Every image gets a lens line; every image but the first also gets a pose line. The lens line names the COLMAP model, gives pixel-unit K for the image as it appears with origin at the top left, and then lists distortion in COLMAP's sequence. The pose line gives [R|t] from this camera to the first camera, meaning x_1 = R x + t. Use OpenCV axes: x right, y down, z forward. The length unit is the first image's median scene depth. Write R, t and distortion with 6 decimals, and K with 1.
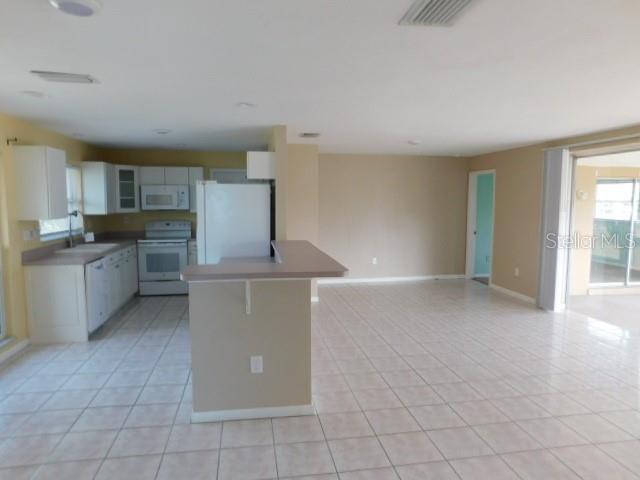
lens RADIAL K [[422.1, 0, 320.4], [0, 422.1, 237.0], [0, 0, 1]] dist [-0.046712, 0.023134]
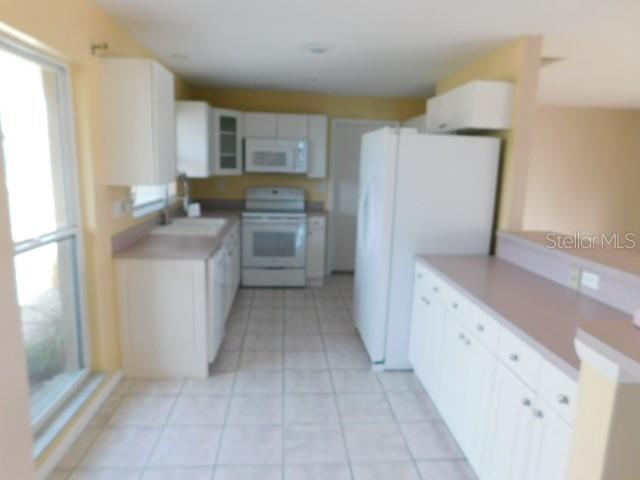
lens RADIAL K [[422.1, 0, 313.8], [0, 422.1, 236.0], [0, 0, 1]] dist [-0.046712, 0.023134]
pose [[0.994753, 0.040964, -0.093747, -0.246918], [-0.033274, 0.996063, 0.082165, -0.017866], [0.096744, -0.078615, 0.992200, 0.279537]]
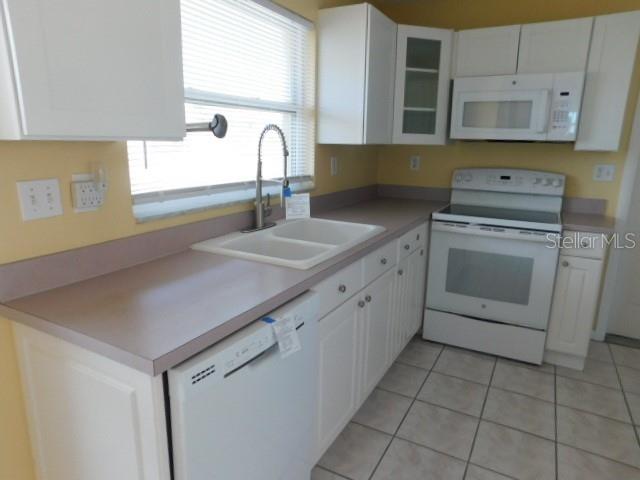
lens RADIAL K [[422.1, 0, 319.7], [0, 422.1, 239.7], [0, 0, 1]] dist [-0.046712, 0.023134]
pose [[0.779869, 0.150116, -0.607675, -0.275929], [-0.070314, 0.985681, 0.153258, -0.022611], [0.621981, -0.076793, 0.779258, 0.625173]]
